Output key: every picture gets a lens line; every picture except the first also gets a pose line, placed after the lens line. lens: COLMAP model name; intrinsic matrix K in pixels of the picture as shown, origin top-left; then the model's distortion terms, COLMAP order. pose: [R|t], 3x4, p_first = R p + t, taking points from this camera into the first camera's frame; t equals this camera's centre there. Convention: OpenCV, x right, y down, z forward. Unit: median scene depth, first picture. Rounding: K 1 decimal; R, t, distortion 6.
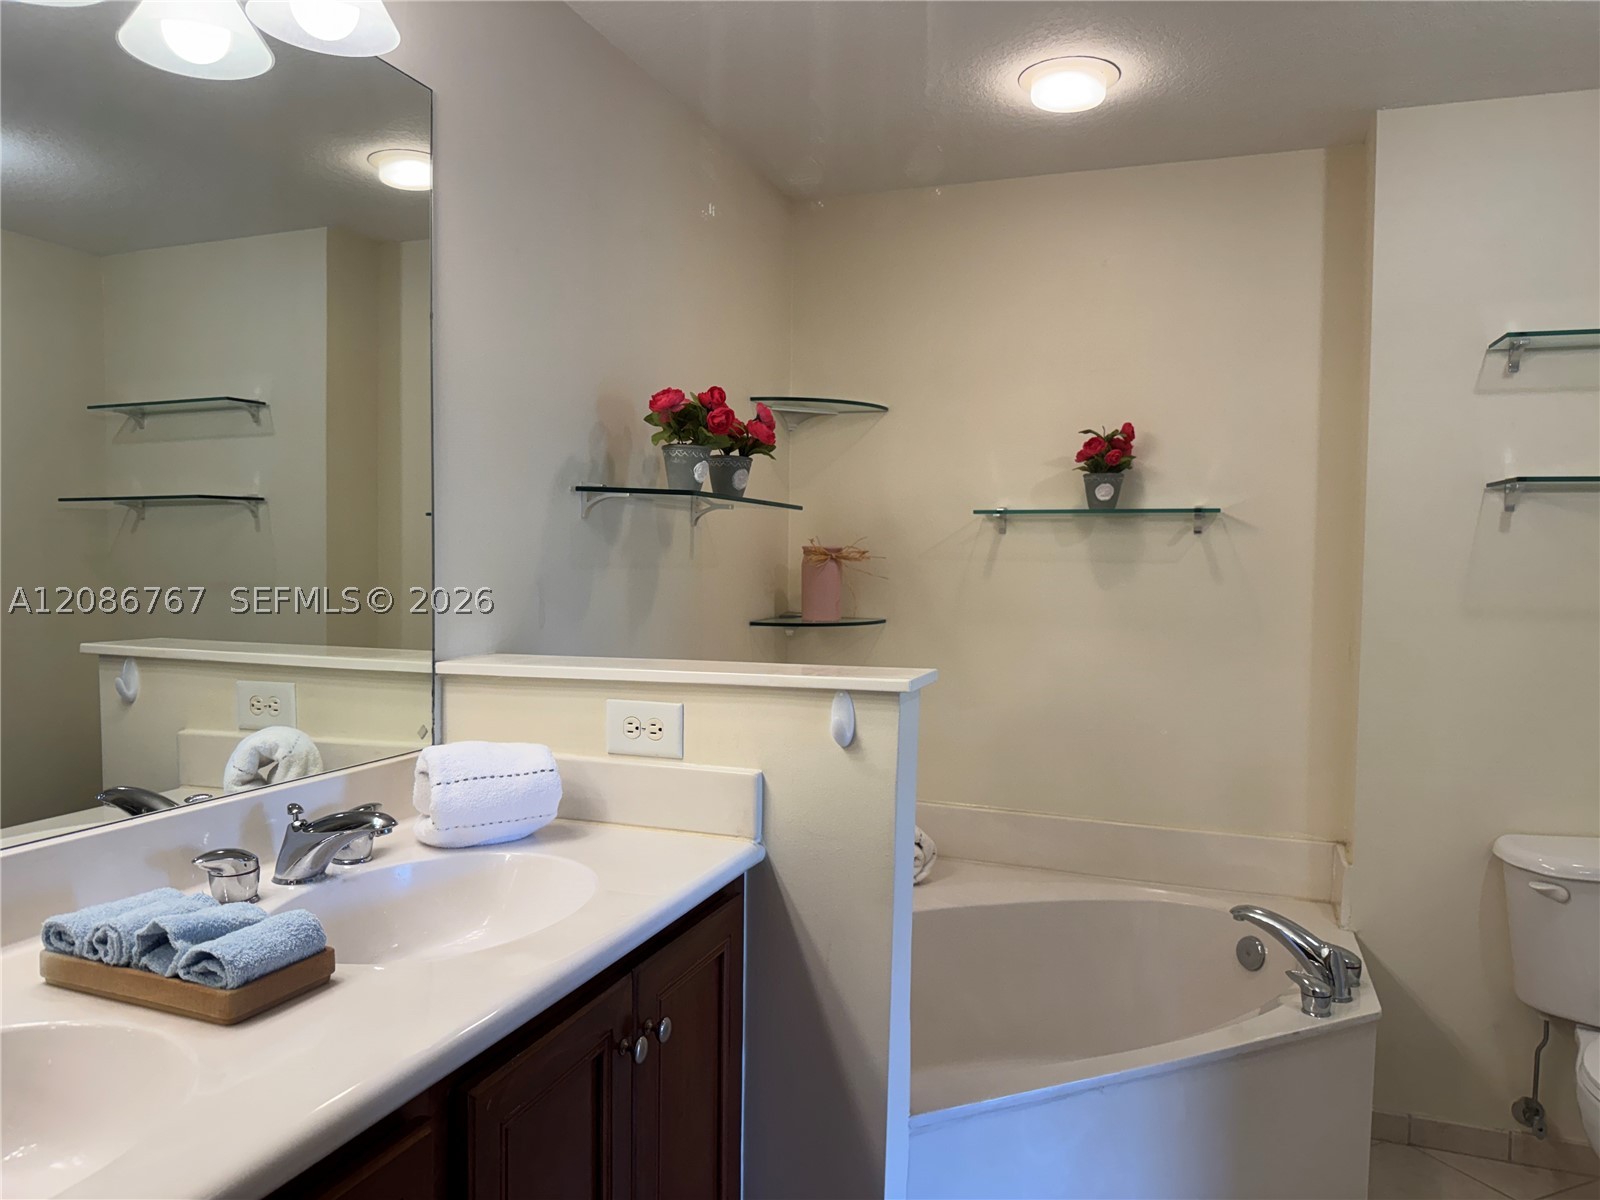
lens RADIAL K [[1118.7, 0, 797.6], [0, 1118.7, 649.0], [0, 0, 1]] dist [0.001631, -0.080970]
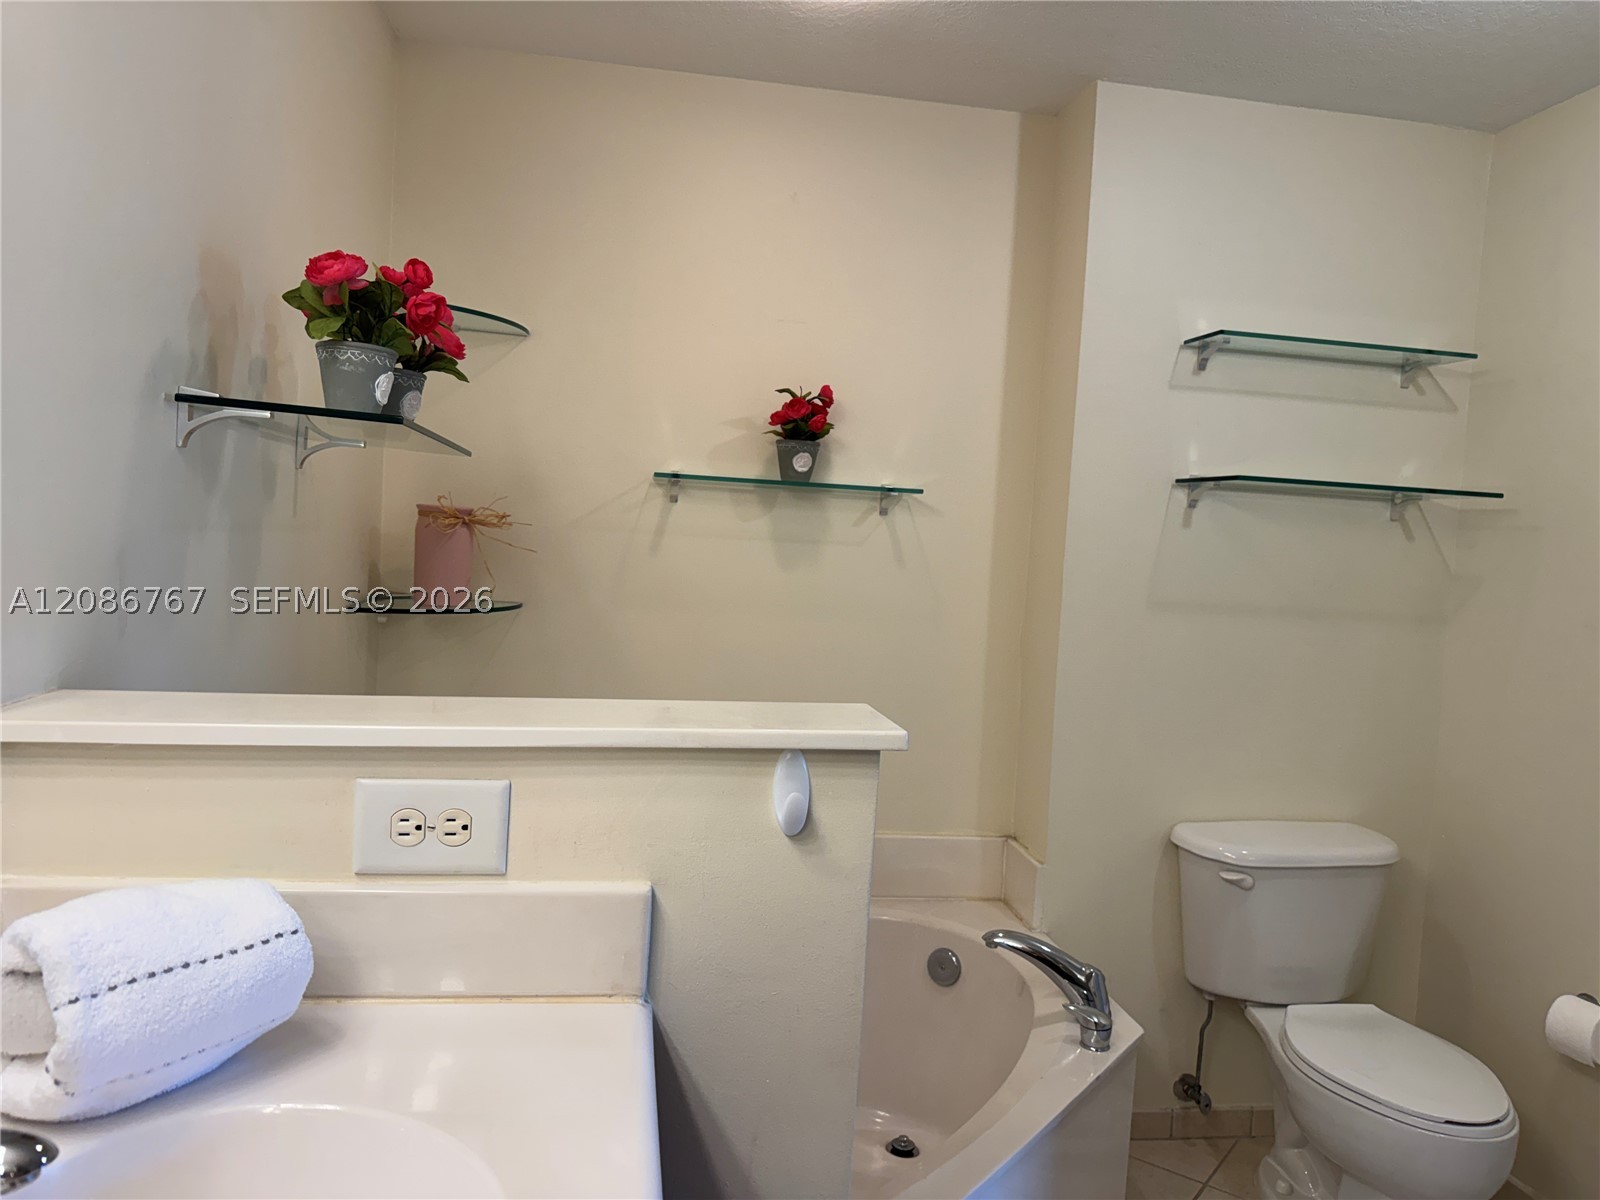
lens RADIAL K [[1096.7, 0, 798.5], [0, 1096.7, 627.9], [0, 0, 1]] dist [0.069116, -0.209951]
pose [[0.871484, -0.002467, 0.490417, -0.169168], [-0.005729, 0.999868, 0.015210, -0.027036], [-0.490390, -0.016065, 0.871355, 0.285184]]
